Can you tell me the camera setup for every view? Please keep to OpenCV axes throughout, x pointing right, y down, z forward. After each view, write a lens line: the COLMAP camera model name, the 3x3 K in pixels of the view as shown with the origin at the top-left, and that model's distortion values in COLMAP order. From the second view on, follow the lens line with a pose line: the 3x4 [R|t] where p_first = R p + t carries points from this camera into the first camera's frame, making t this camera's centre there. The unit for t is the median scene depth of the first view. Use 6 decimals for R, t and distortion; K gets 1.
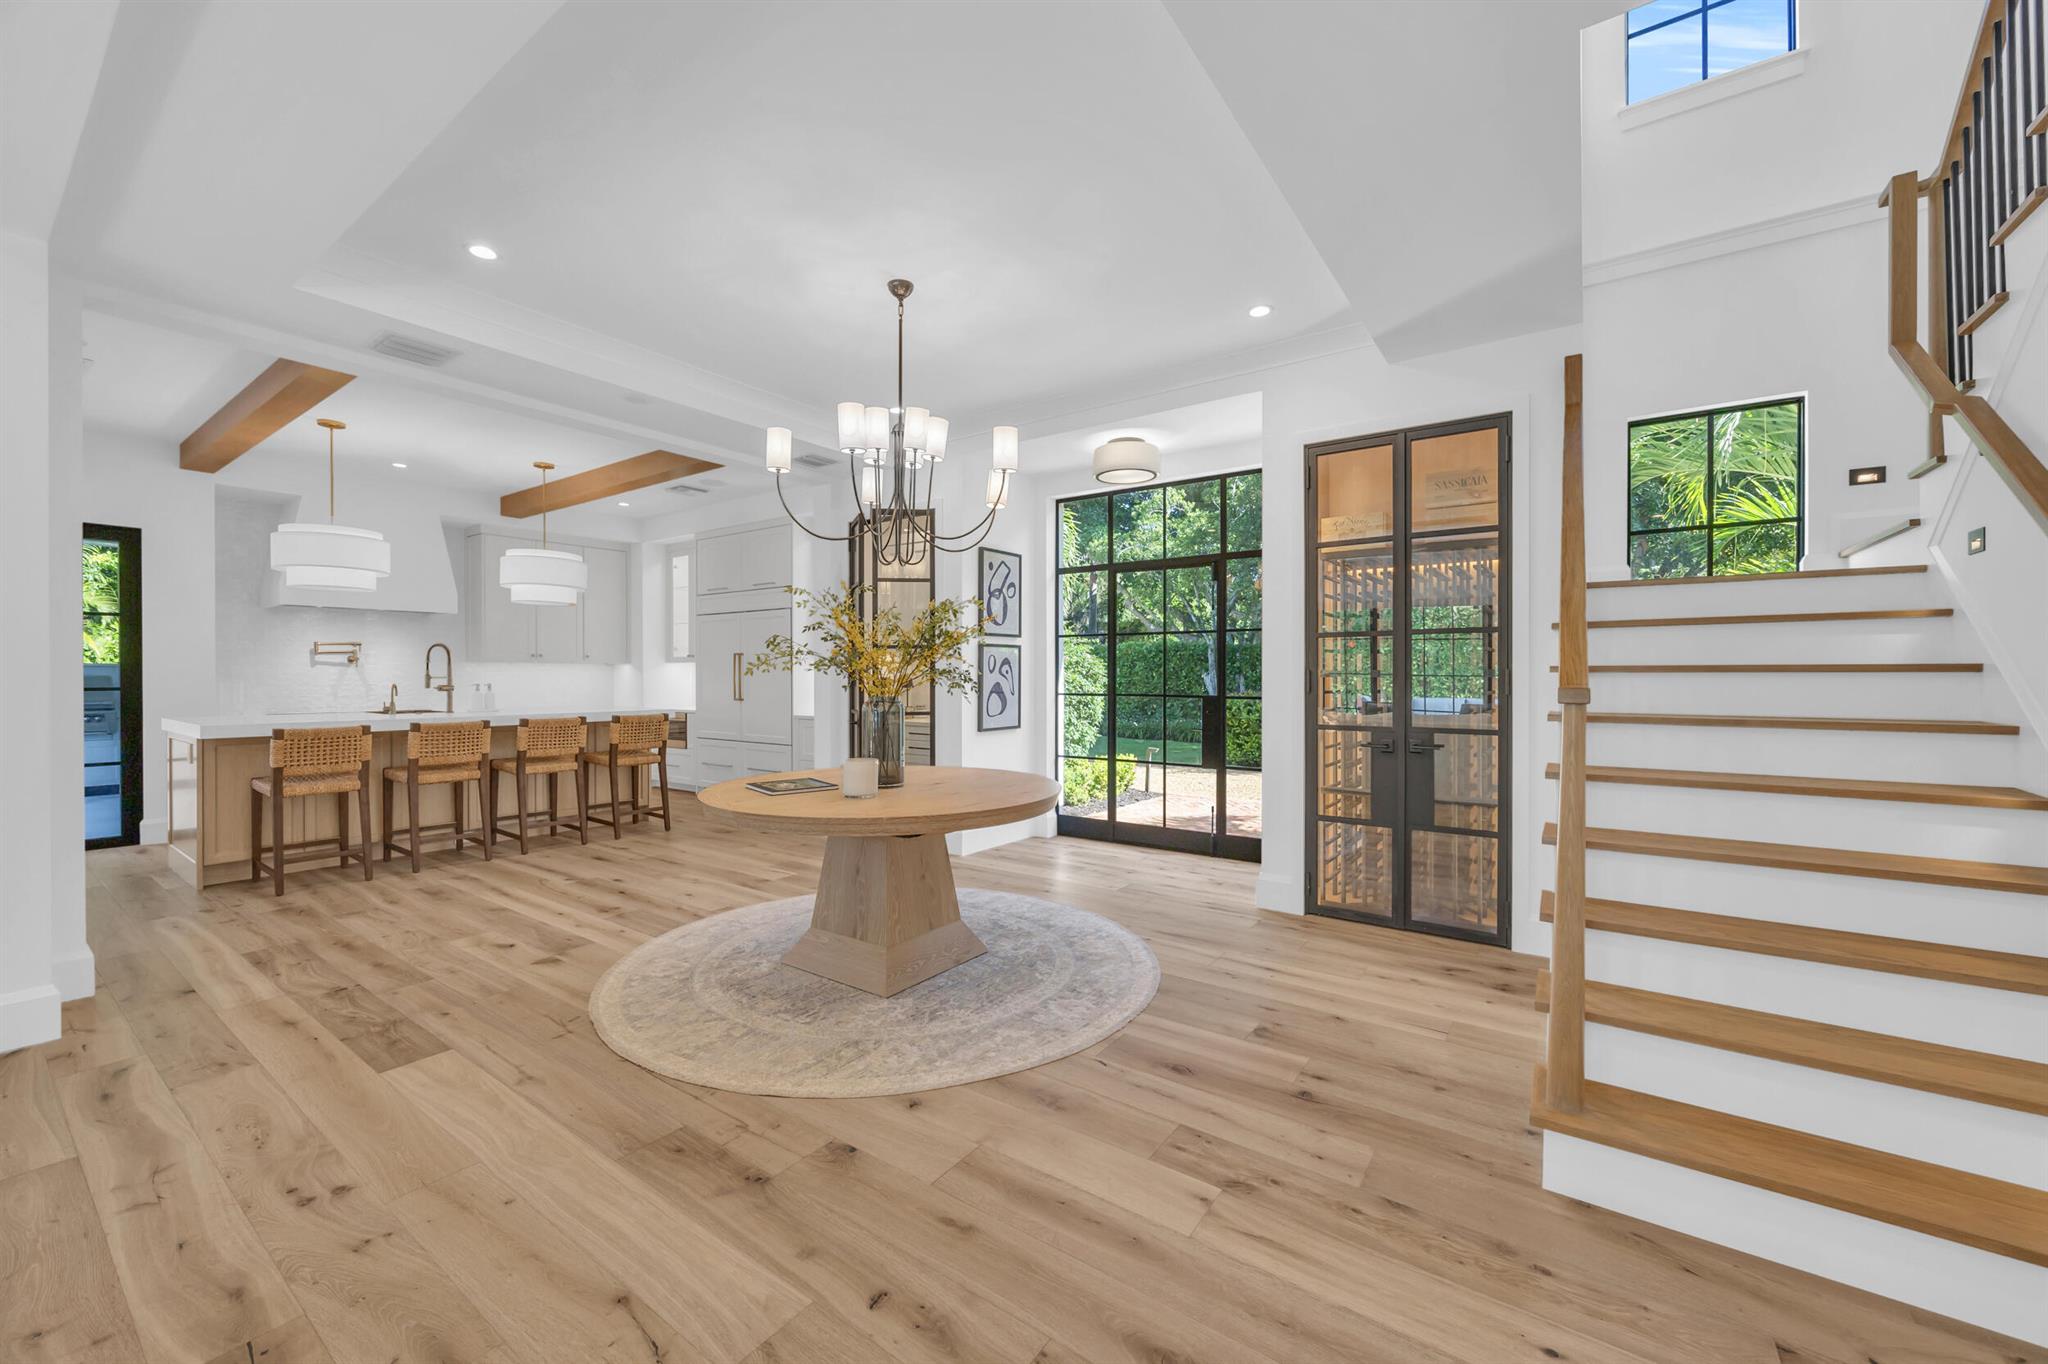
lens RADIAL K [[786.9, 0, 1020.2], [0, 786.9, 676.6], [0, 0, 1]] dist [-0.001354, -0.000001]
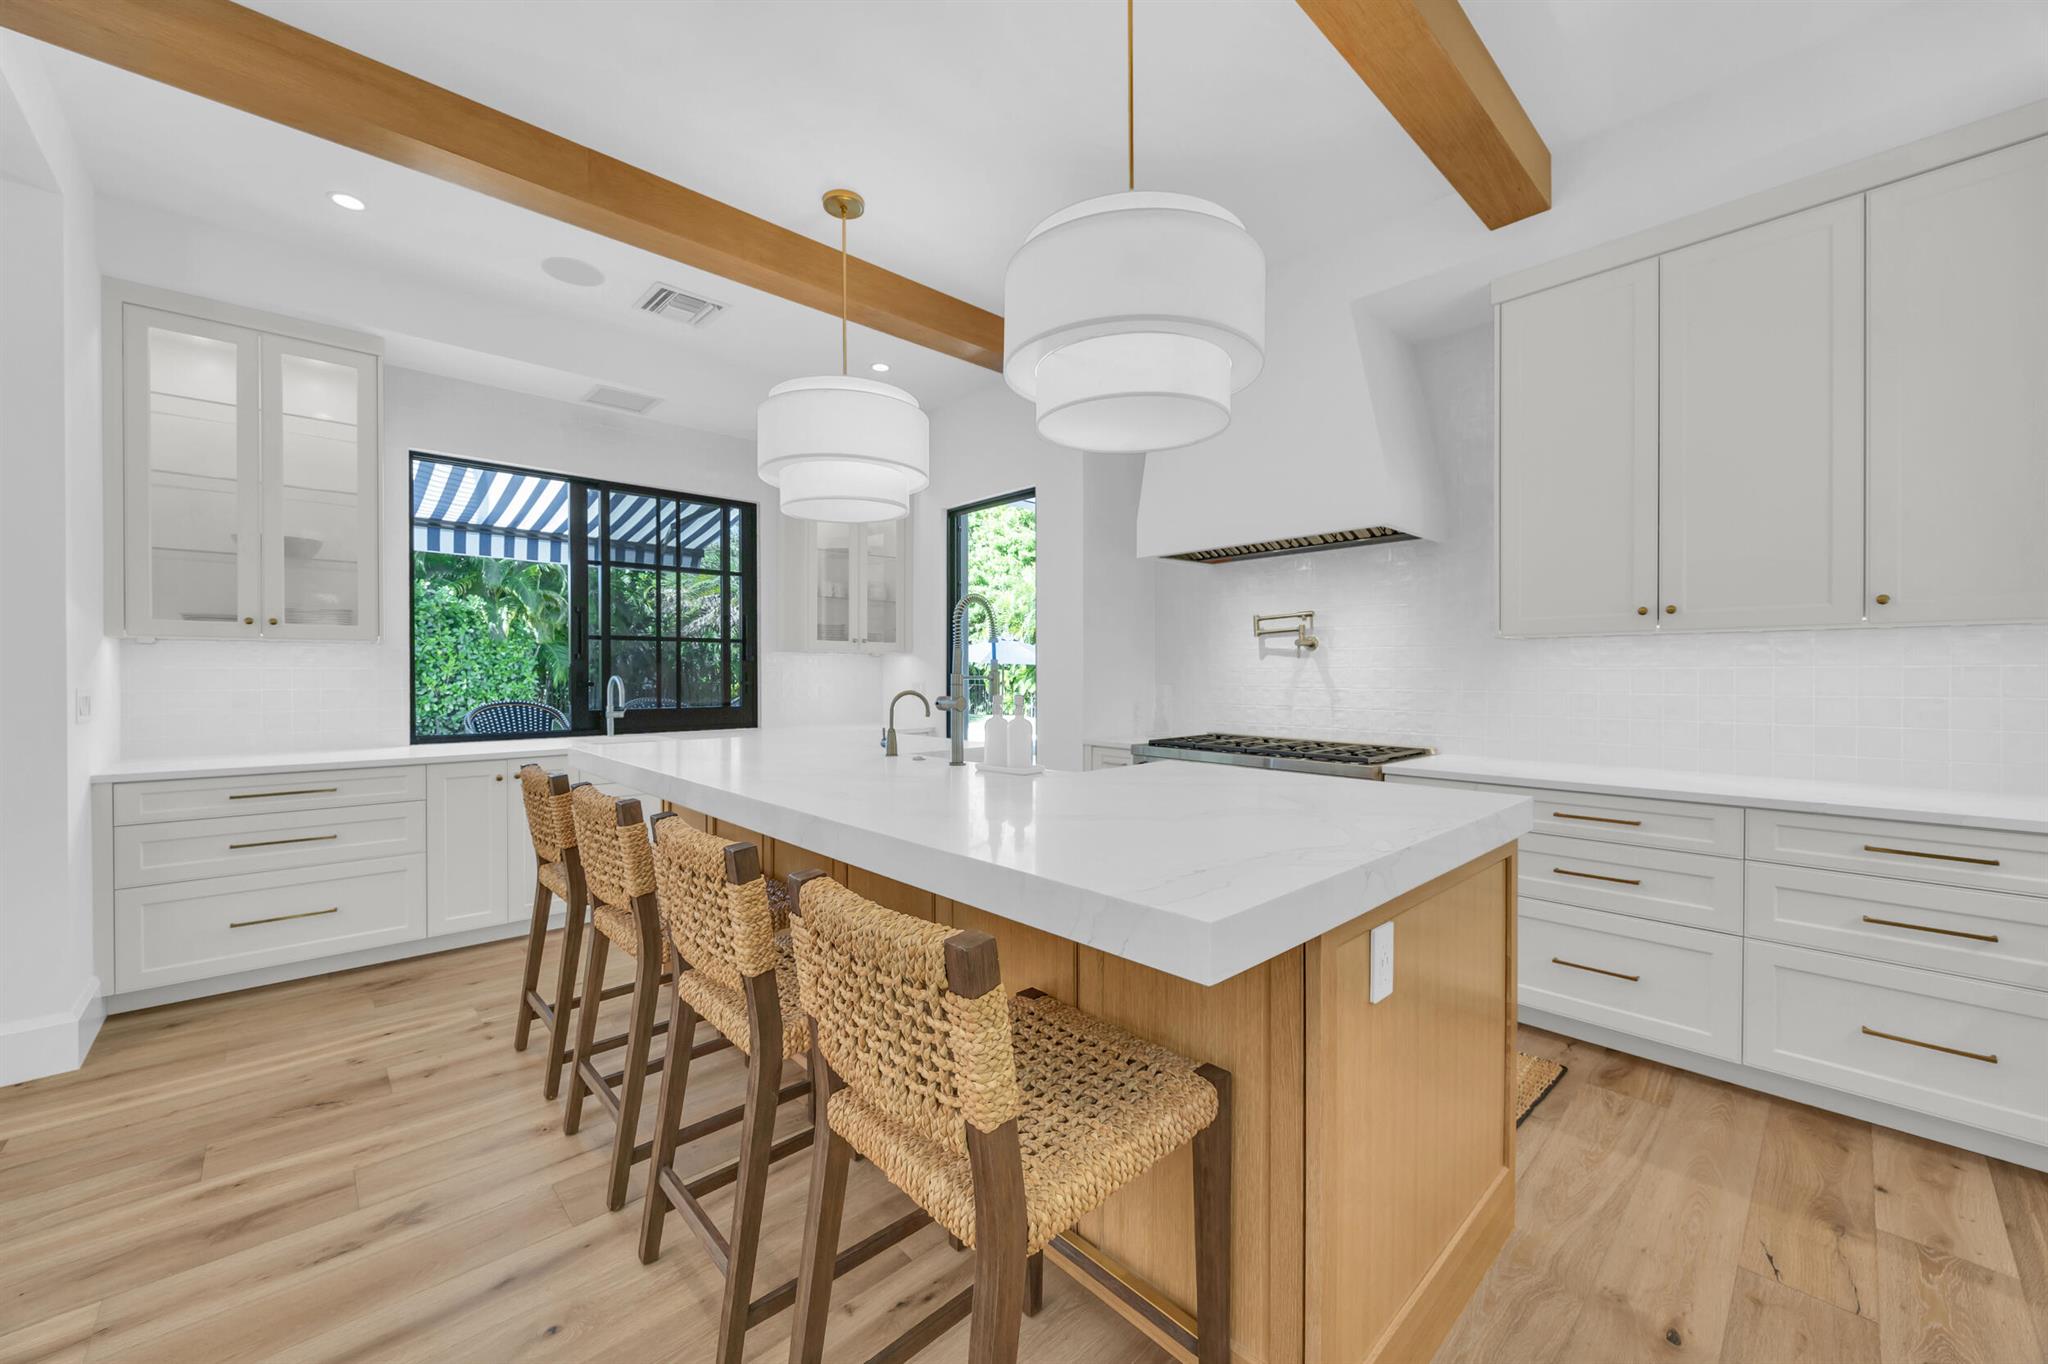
lens RADIAL K [[786.9, 0, 1020.2], [0, 786.9, 676.6], [0, 0, 1]] dist [-0.001354, -0.000001]
pose [[-0.197848, 0.001725, -0.980231, -0.570005], [-0.003080, 0.999992, 0.002381, 0.000716], [0.980228, 0.003490, -0.197841, 1.882588]]
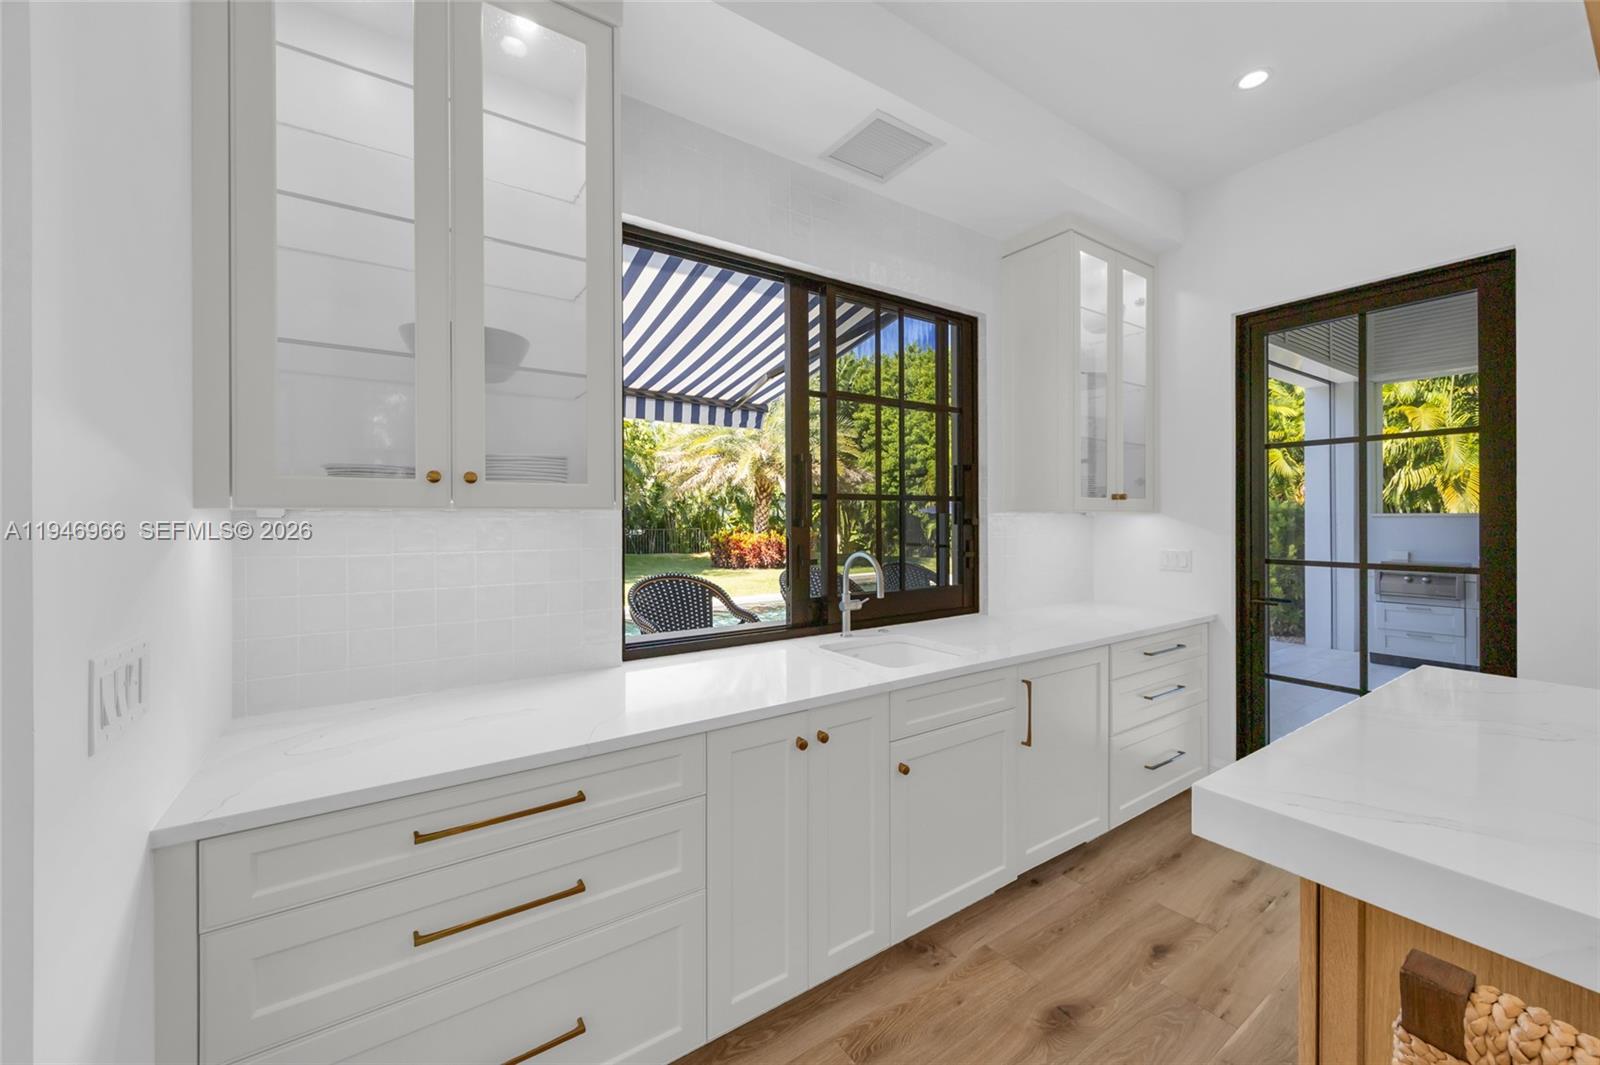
lens RADIAL K [[621.9, 0, 802.4], [0, 621.9, 518.4], [0, 0, 1]] dist [0.001547, 0.000222]
pose [[-0.337788, -0.000503, -0.941222, -0.994427], [-0.000116, 1.000000, -0.000493, -0.032622], [0.941222, -0.000057, -0.337788, 1.178423]]
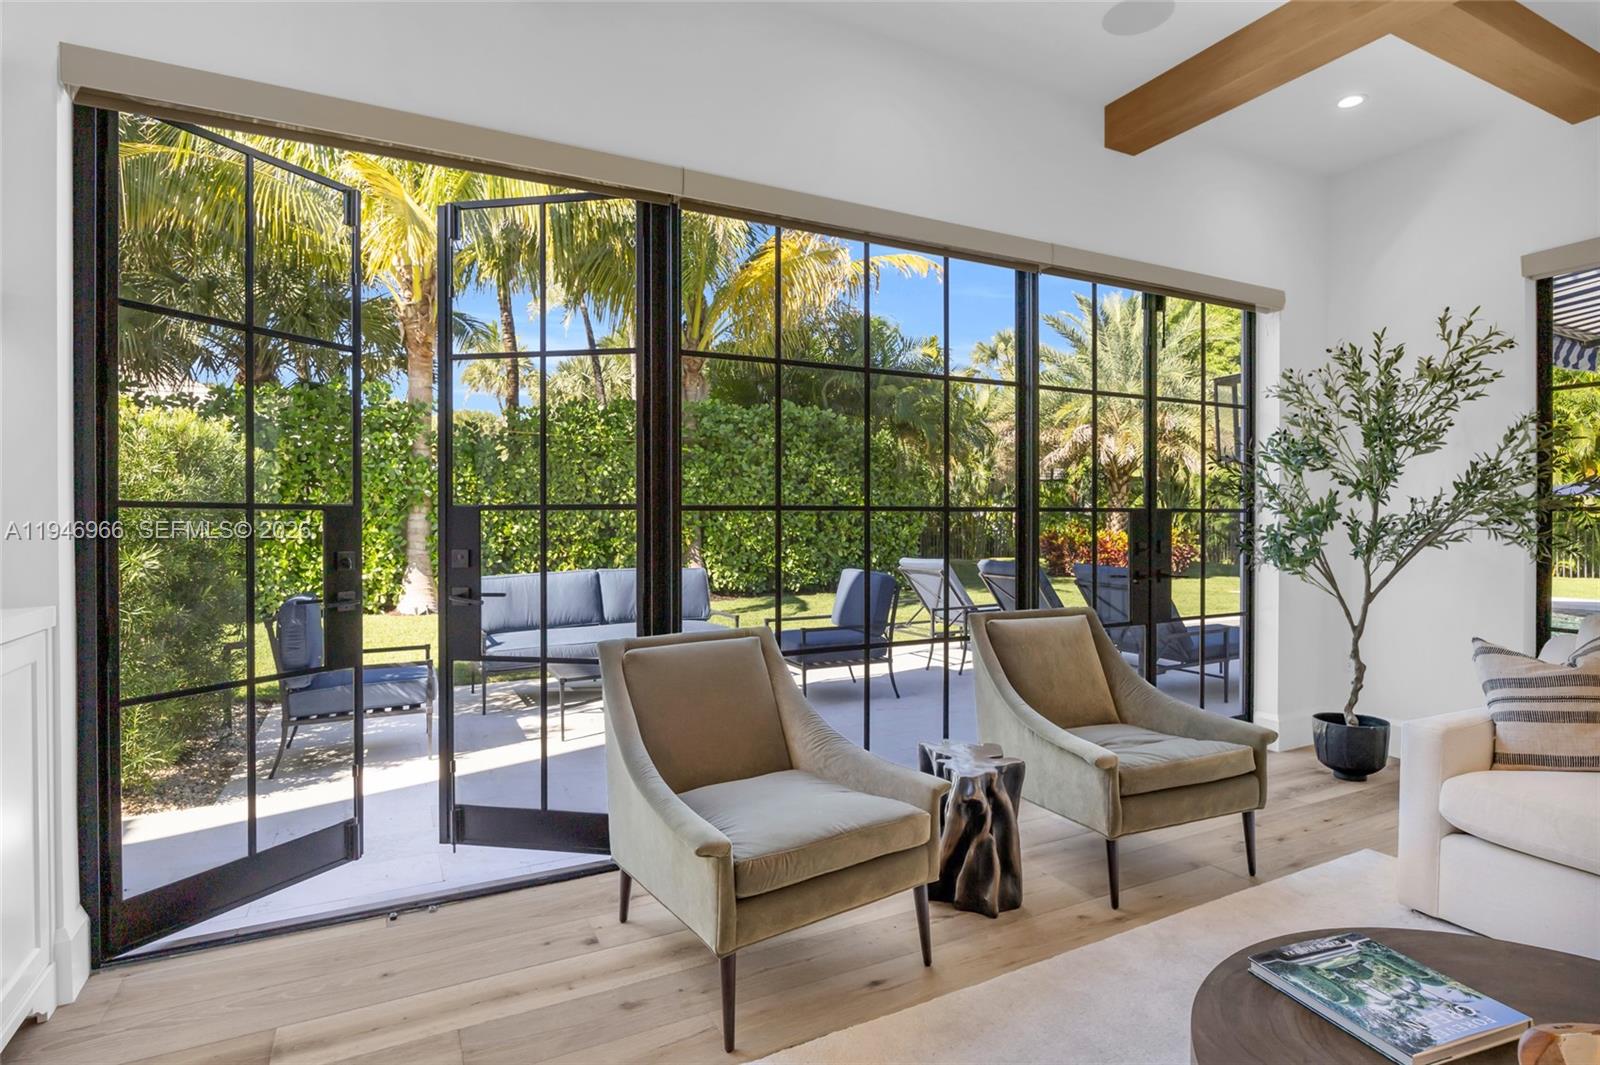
lens RADIAL K [[807.4, 0, 790.5], [0, 807.4, 525.4], [0, 0, 1]] dist [-0.000956, -0.000136]
pose [[-0.459149, 0.006007, -0.888339, -0.344015], [-0.000140, 0.999977, 0.006834, 0.020394], [0.888359, 0.003262, -0.459137, -0.382641]]
